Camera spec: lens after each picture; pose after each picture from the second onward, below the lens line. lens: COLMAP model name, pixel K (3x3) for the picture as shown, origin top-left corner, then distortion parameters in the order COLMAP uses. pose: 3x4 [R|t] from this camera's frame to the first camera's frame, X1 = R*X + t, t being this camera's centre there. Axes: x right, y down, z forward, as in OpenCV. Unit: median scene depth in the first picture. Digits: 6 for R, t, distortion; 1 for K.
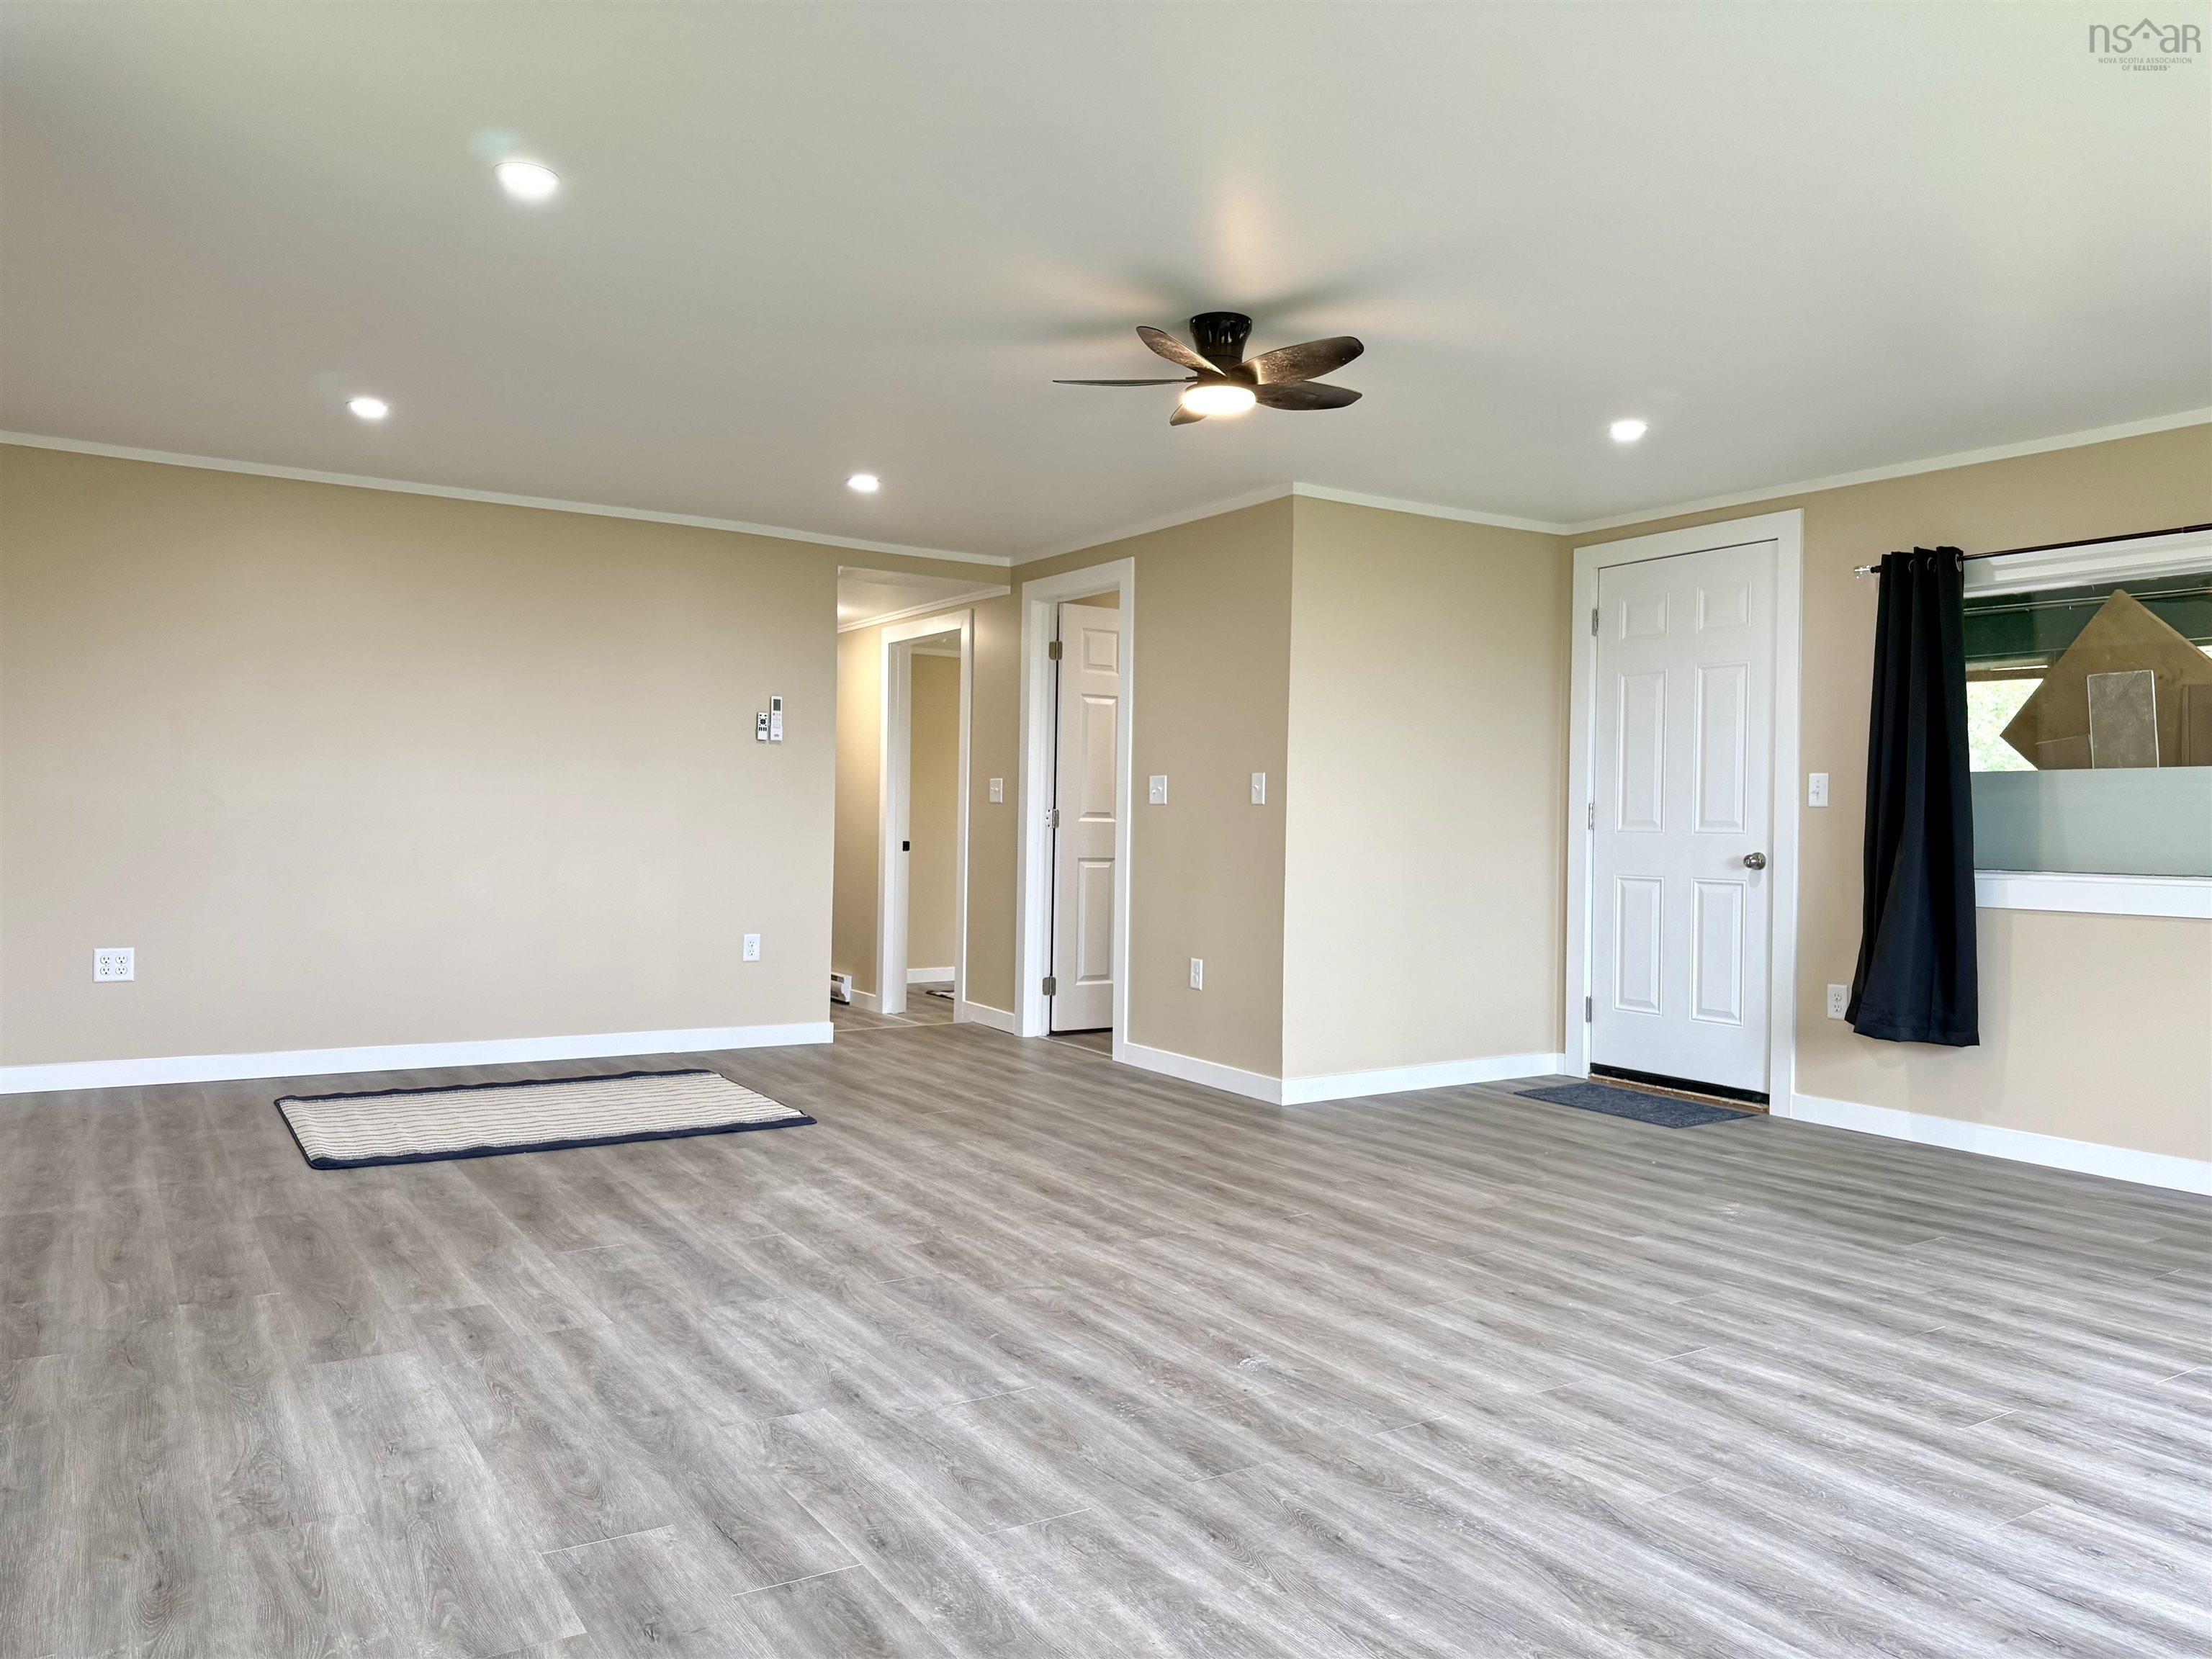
lens RADIAL K [[1571.4, 0, 1087.2], [0, 1571.4, 824.7], [0, 0, 1]] dist [0.006457, -0.003668]
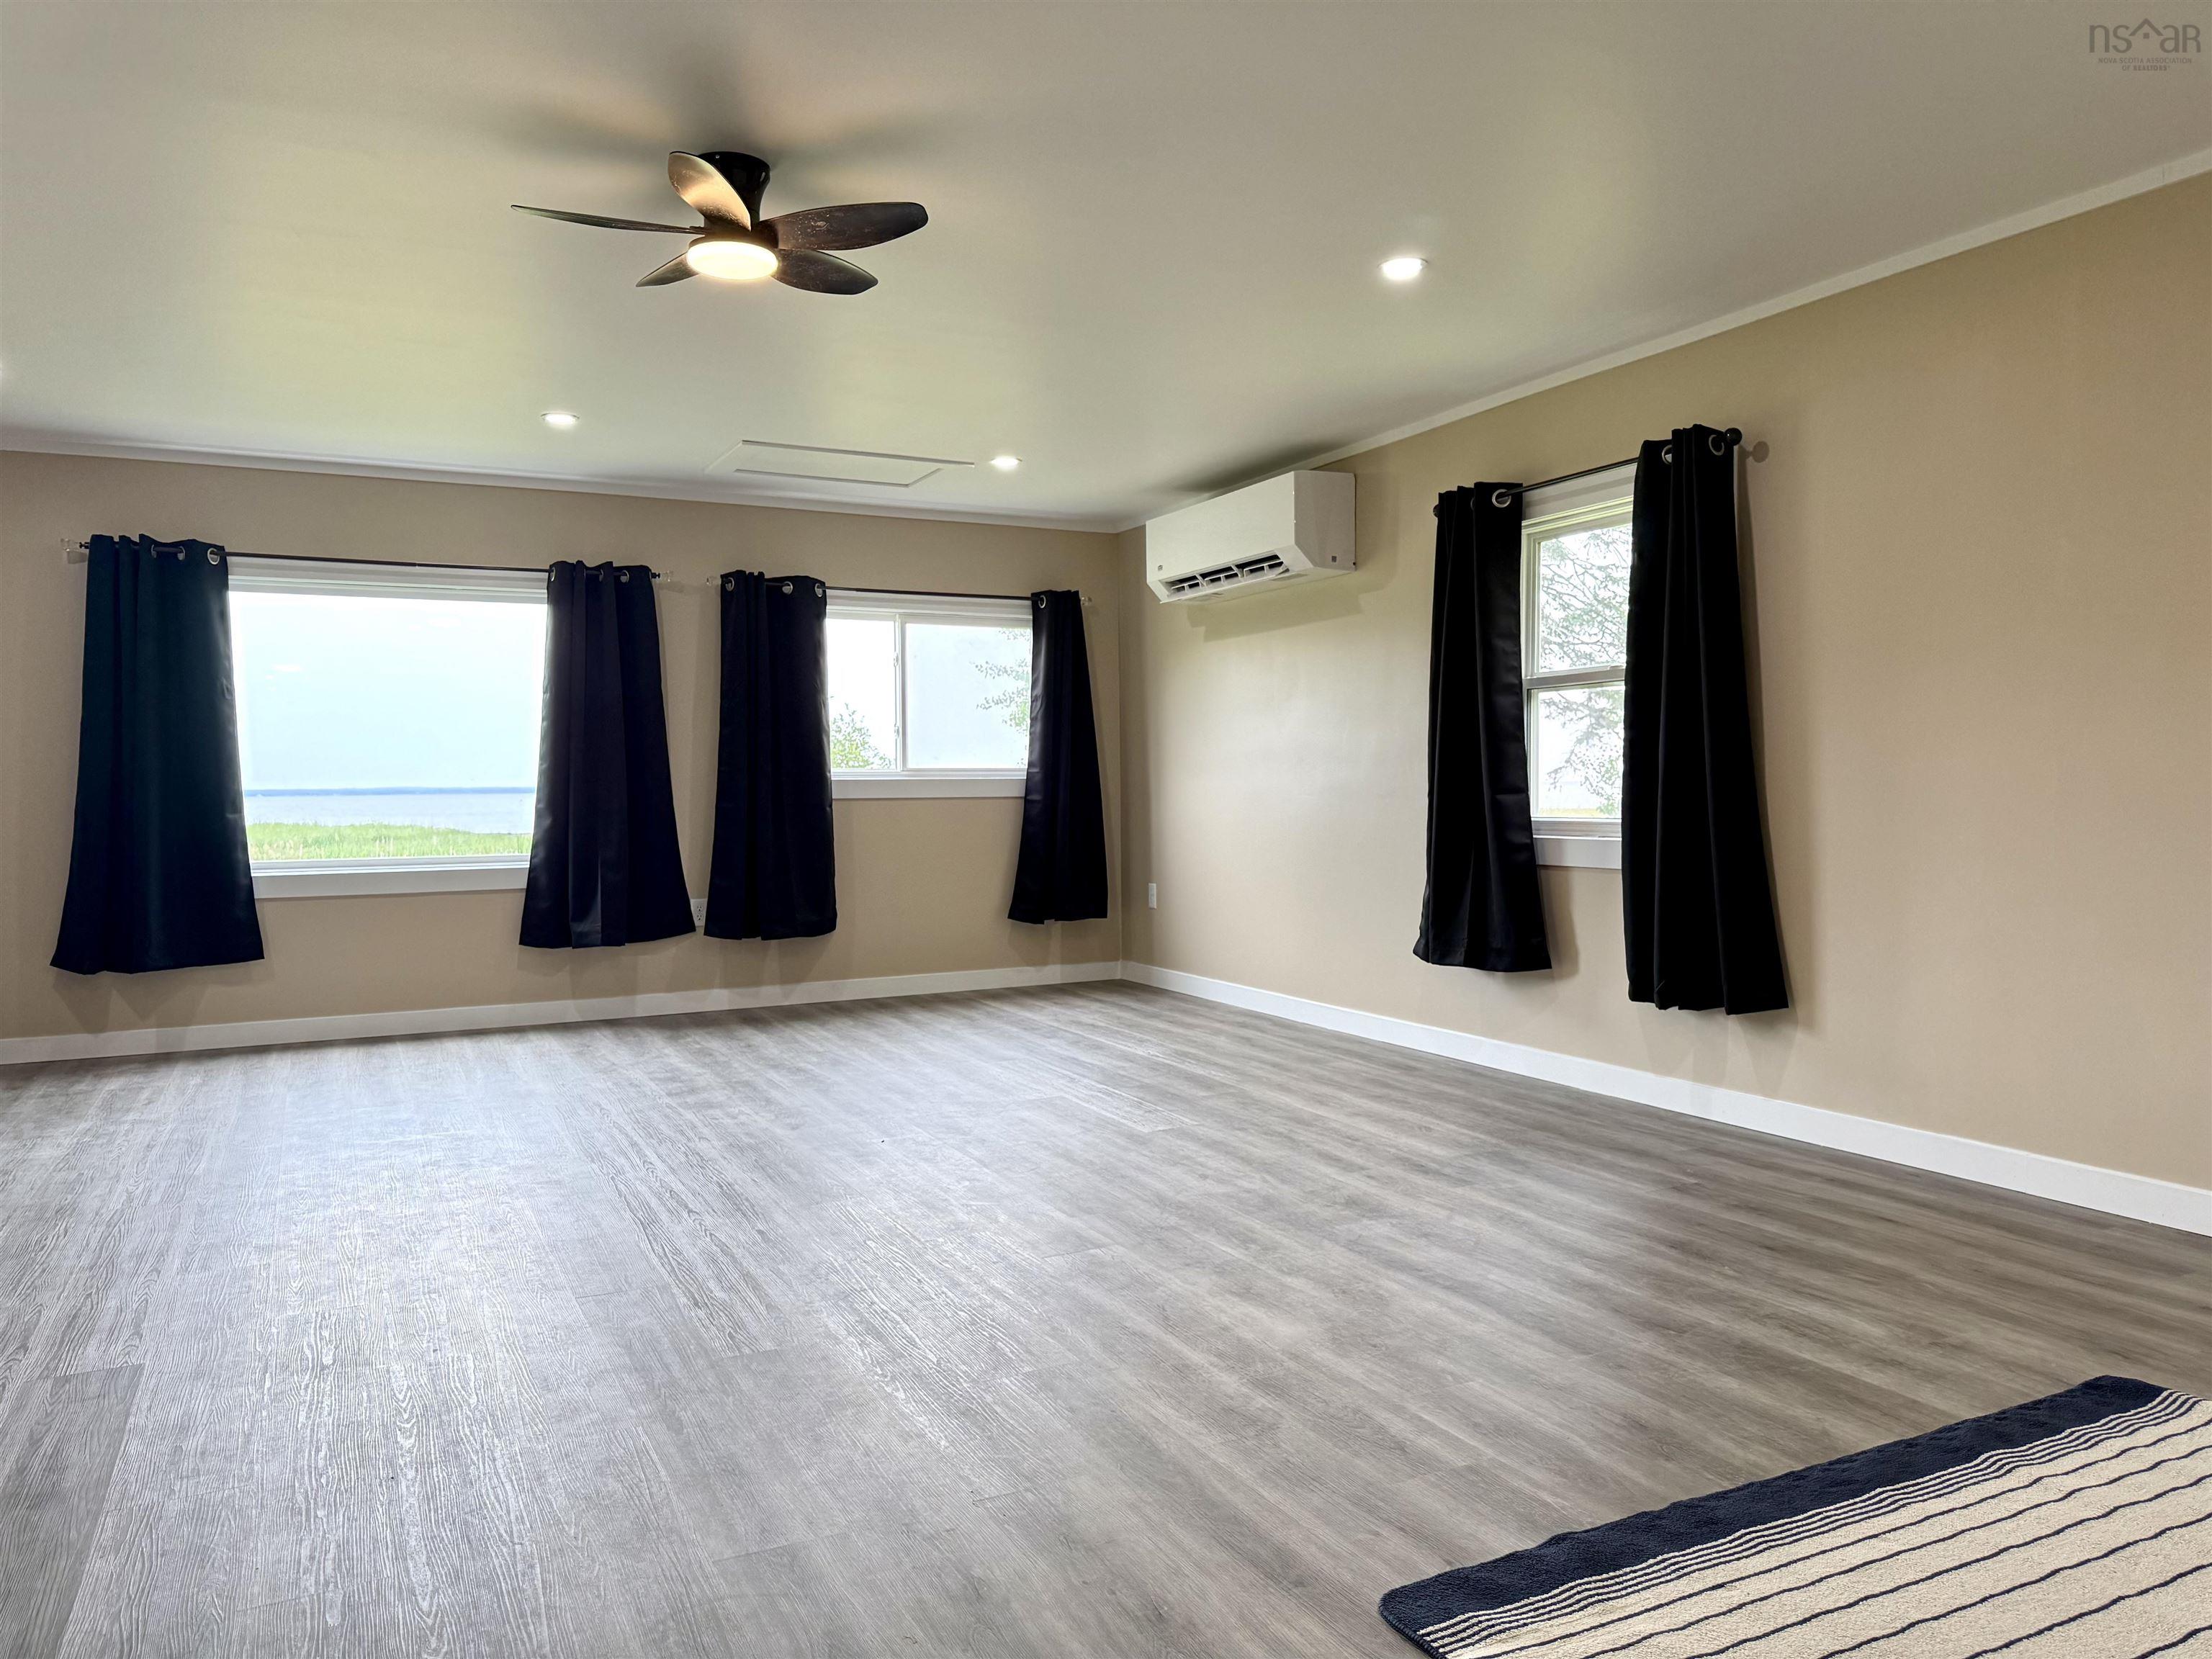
lens RADIAL K [[1535.8, 0, 1103.8], [0, 1535.8, 874.2], [0, 0, 1]] dist [0.062756, -0.087529]
pose [[-0.994679, -0.022810, 0.100468, -0.251749], [-0.018077, 0.998695, 0.047766, 0.032308], [-0.101427, 0.045696, -0.993793, 2.321896]]
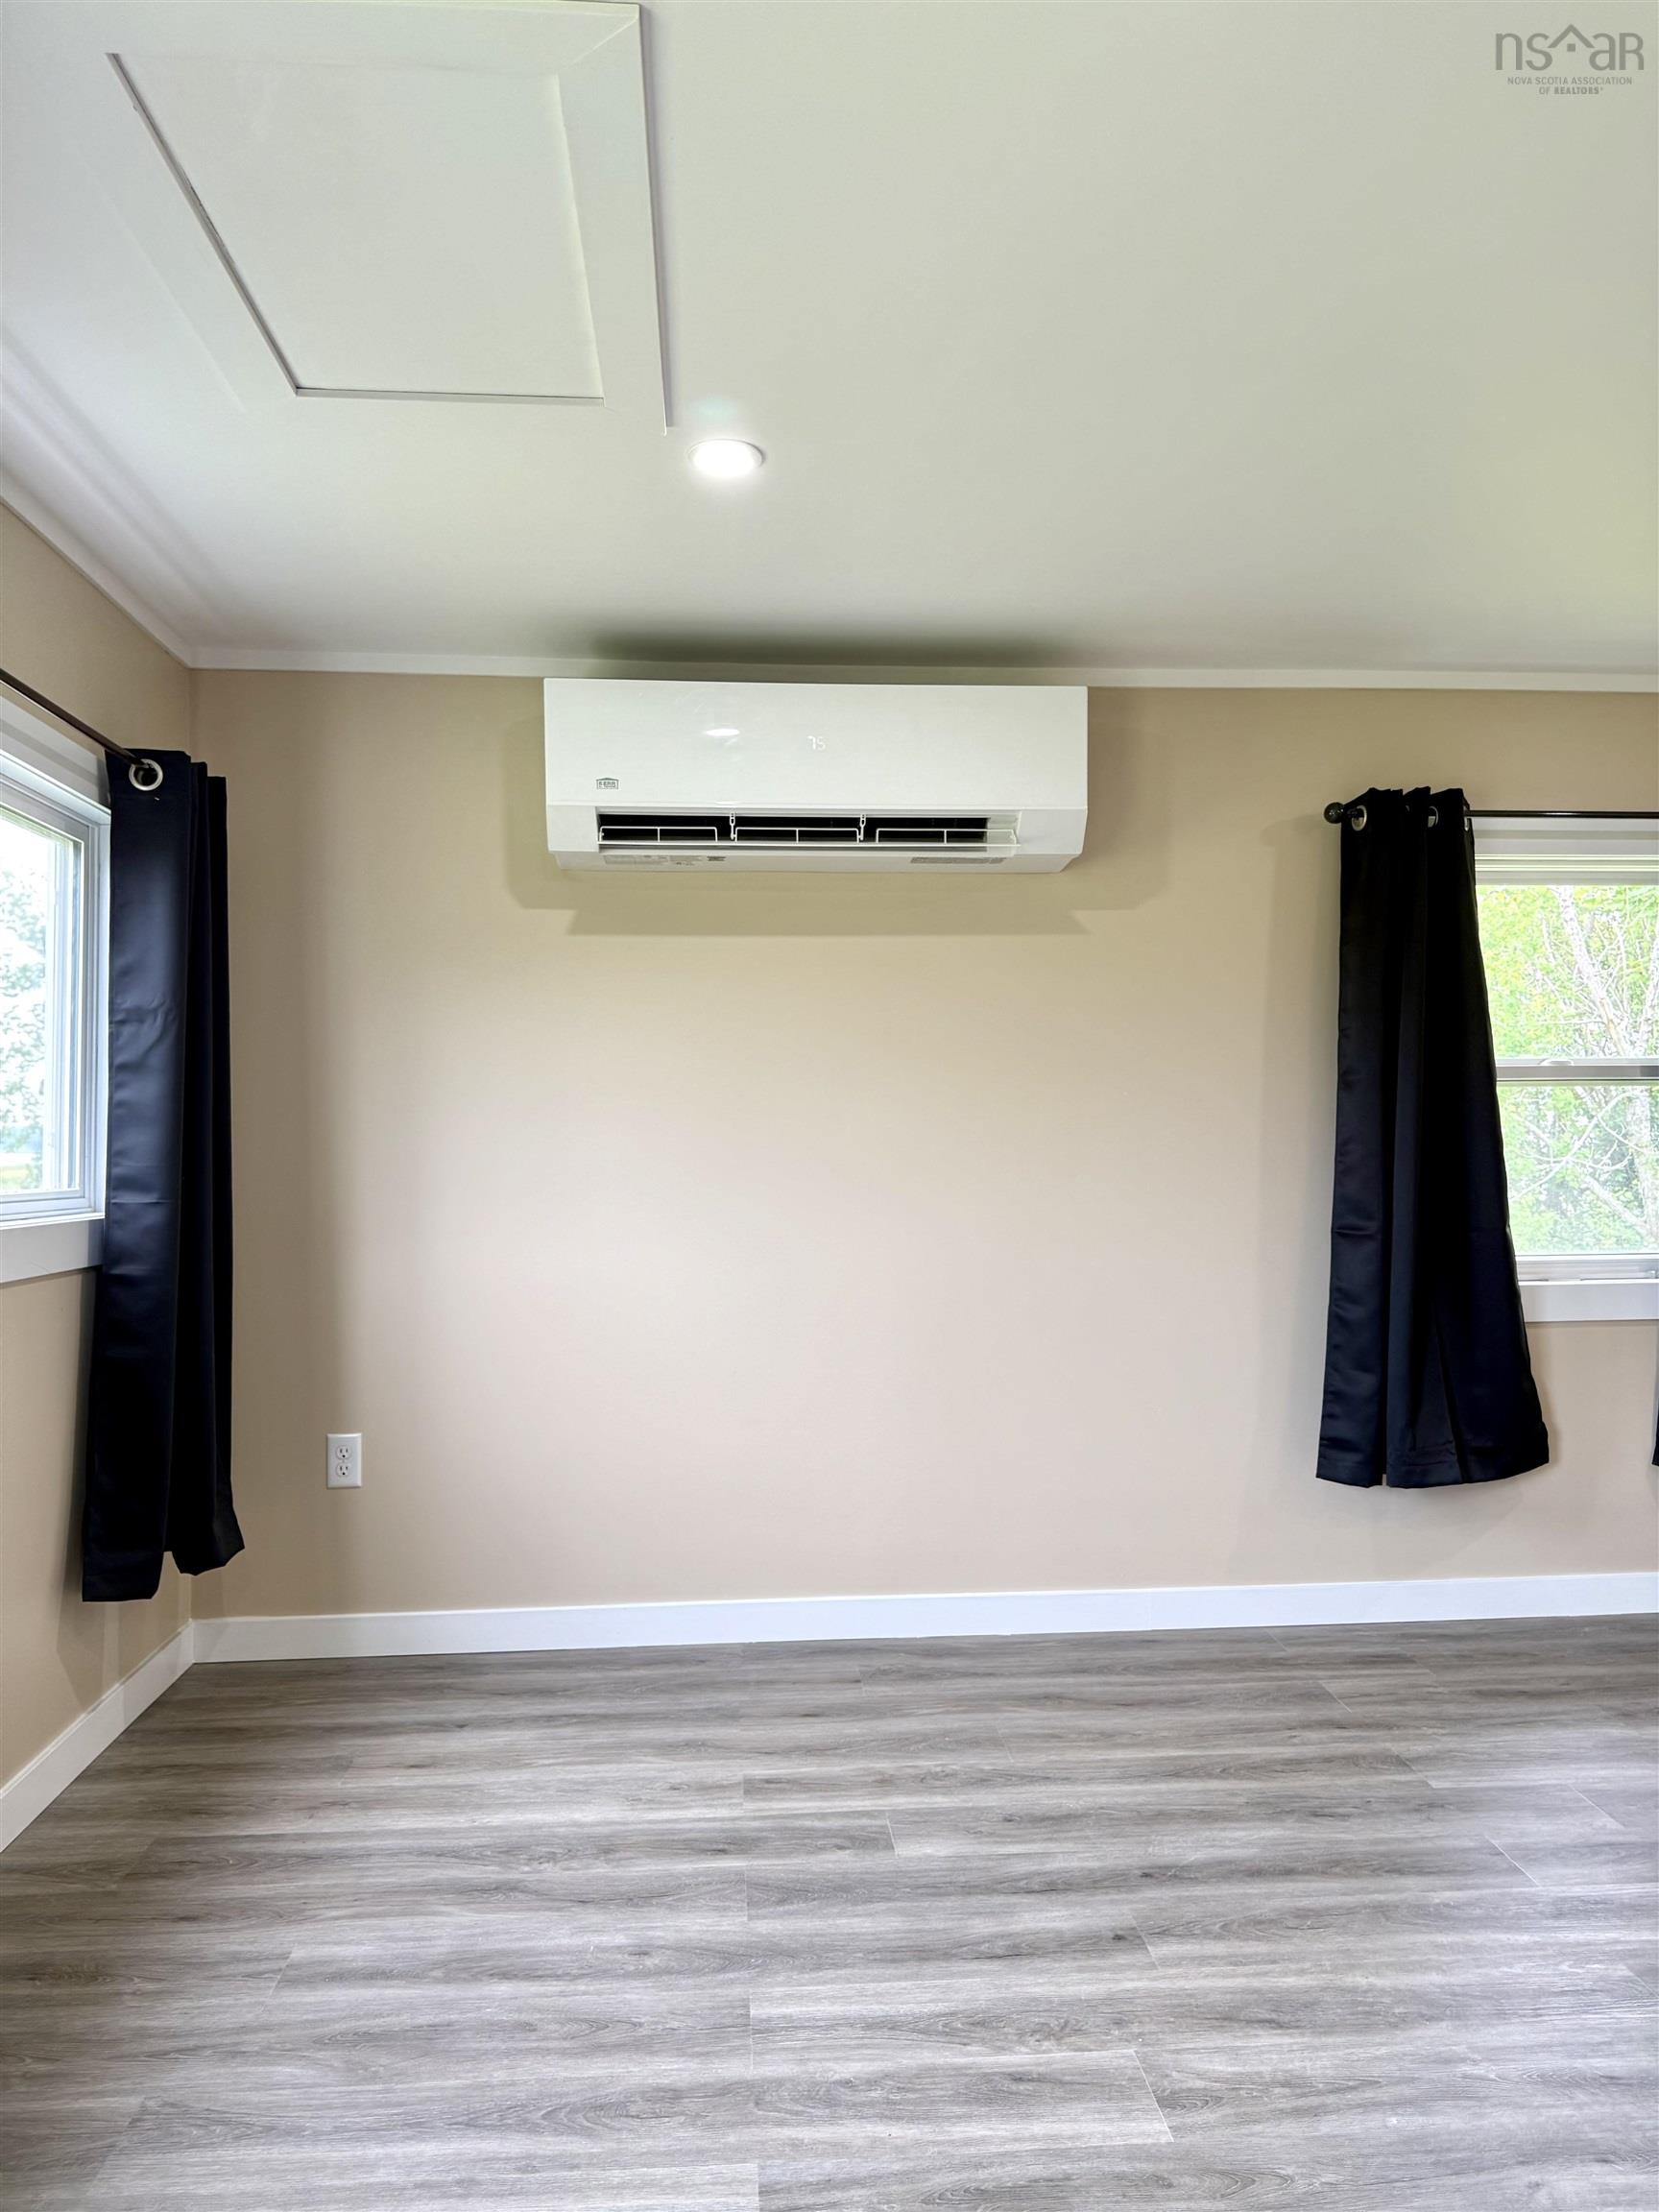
lens RADIAL K [[1571.4, 0, 830.1], [0, 1571.4, 1116.4], [0, 0, 1]] dist [0.006457, -0.003668]
pose [[-0.468366, -0.026589, -0.883134, 0.779511], [0.006201, 0.999424, -0.033379, -0.031579], [0.883513, -0.021109, -0.467931, 0.771382]]
